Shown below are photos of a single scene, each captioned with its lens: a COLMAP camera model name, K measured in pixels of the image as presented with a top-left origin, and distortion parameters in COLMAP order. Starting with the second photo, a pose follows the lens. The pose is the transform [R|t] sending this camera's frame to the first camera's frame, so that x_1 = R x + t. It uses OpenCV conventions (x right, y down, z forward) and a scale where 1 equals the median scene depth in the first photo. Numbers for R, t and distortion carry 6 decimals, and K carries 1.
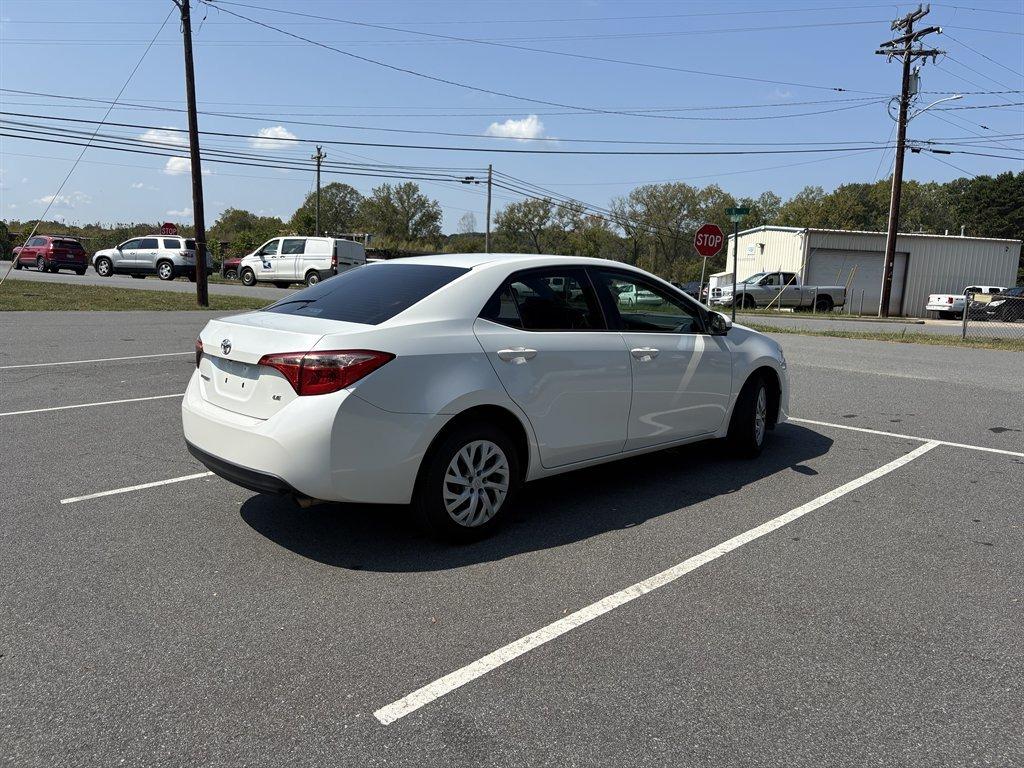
lens RADIAL K [[777.3, 0, 507.9], [0, 777.3, 382.9], [0, 0, 1]] dist [0.045950, -0.052096]
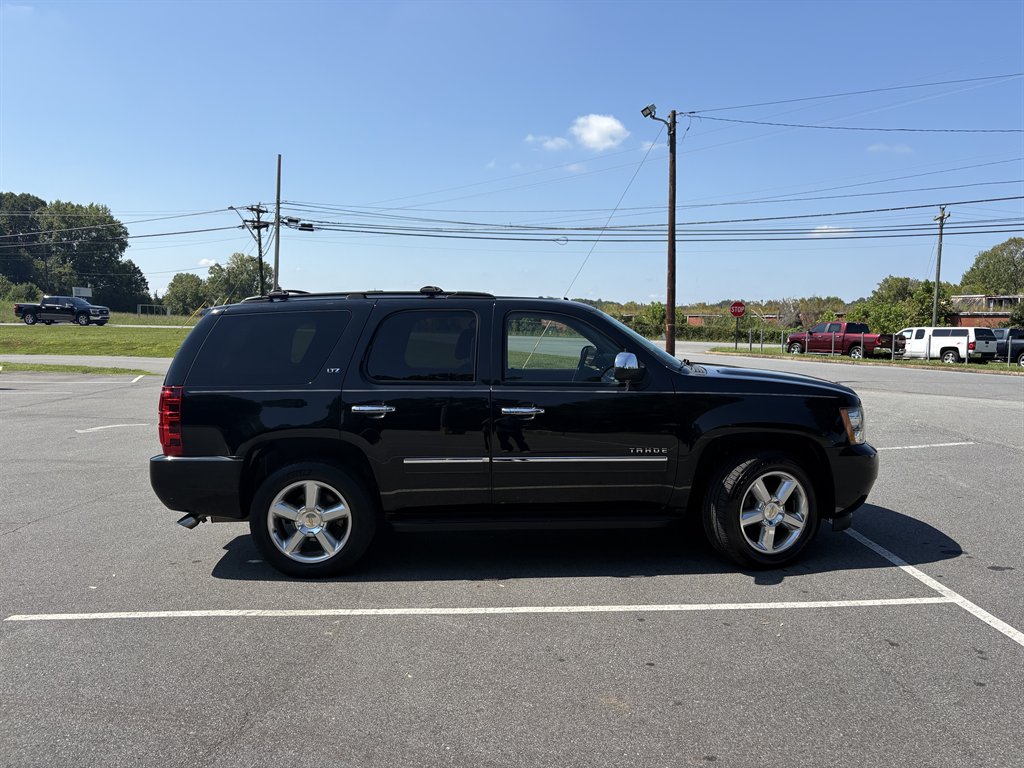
lens RADIAL K [[777.3, 0, 513.8], [0, 777.3, 387.4], [0, 0, 1]] dist [0.045950, -0.052096]
pose [[0.689457, 0.022228, -0.723985, 0.175633], [-0.082214, 0.995471, -0.047730, -0.010851], [0.719645, 0.092430, 0.688162, 0.046606]]
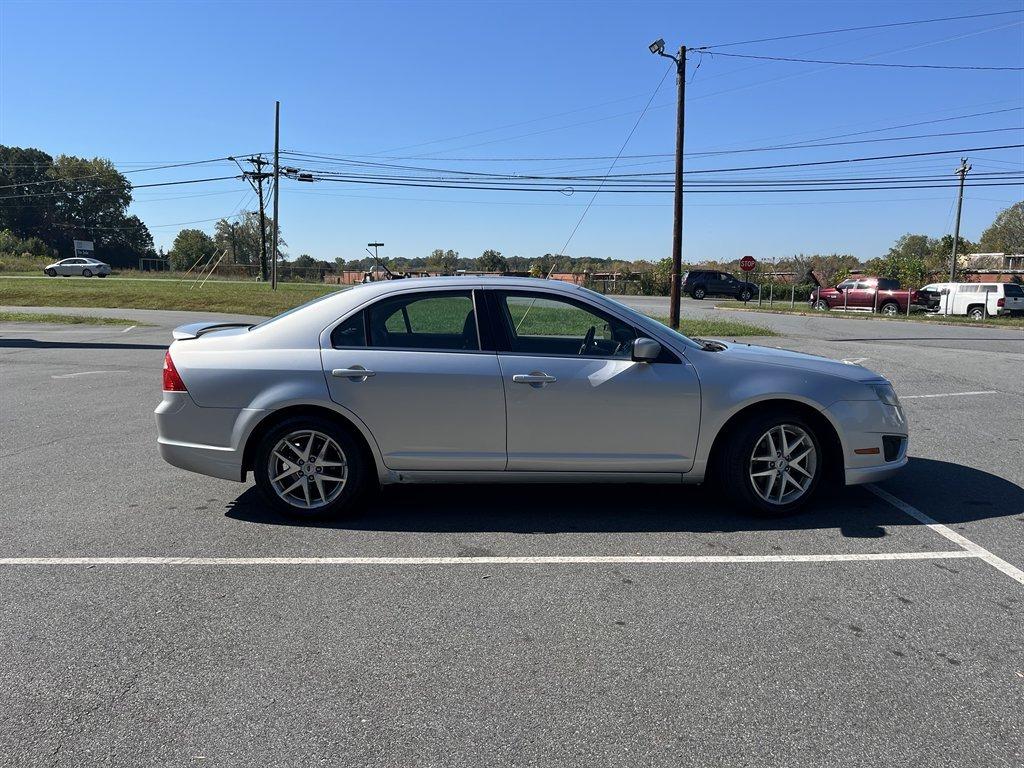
lens RADIAL K [[777.3, 0, 506.8], [0, 777.3, 390.7], [0, 0, 1]] dist [0.045950, -0.052096]
pose [[0.675526, 0.067458, -0.734244, 0.166276], [-0.089159, 0.995972, 0.009476, -0.005477], [0.731926, 0.059063, 0.678819, 0.068187]]
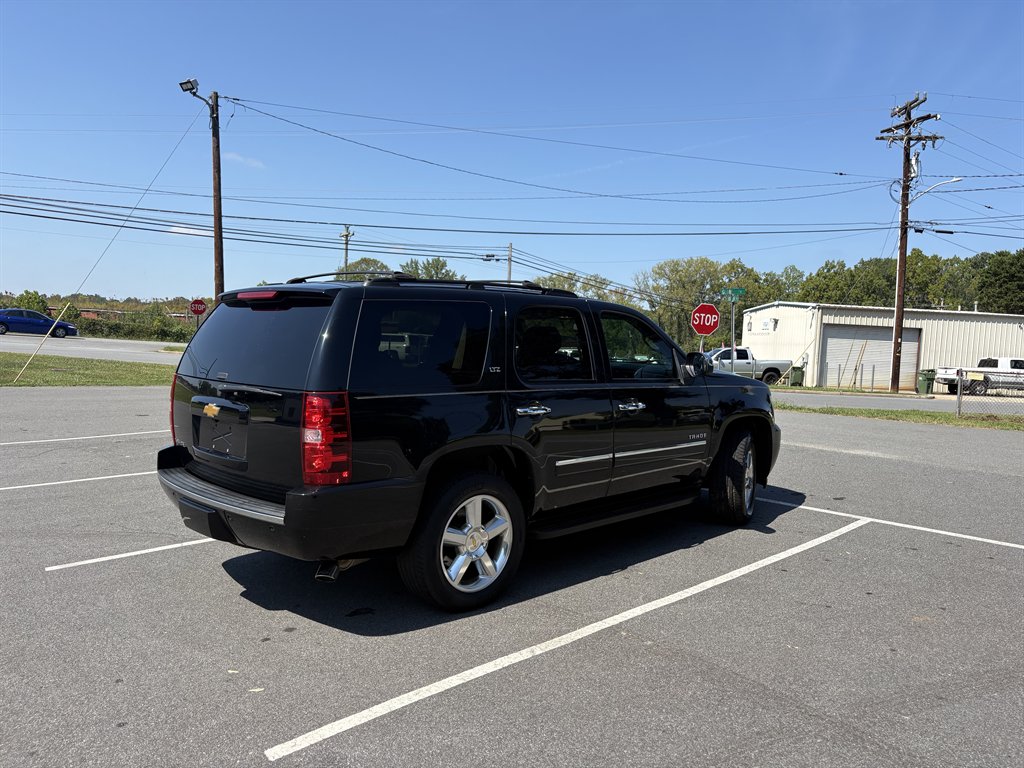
lens RADIAL K [[777.3, 0, 516.4], [0, 777.3, 387.1], [0, 0, 1]] dist [0.045950, -0.052096]
pose [[0.999669, 0.002455, -0.025597, 0.021279], [-0.004631, 0.996344, -0.085309, -0.002411], [0.025294, 0.085400, 0.996026, -0.019570]]
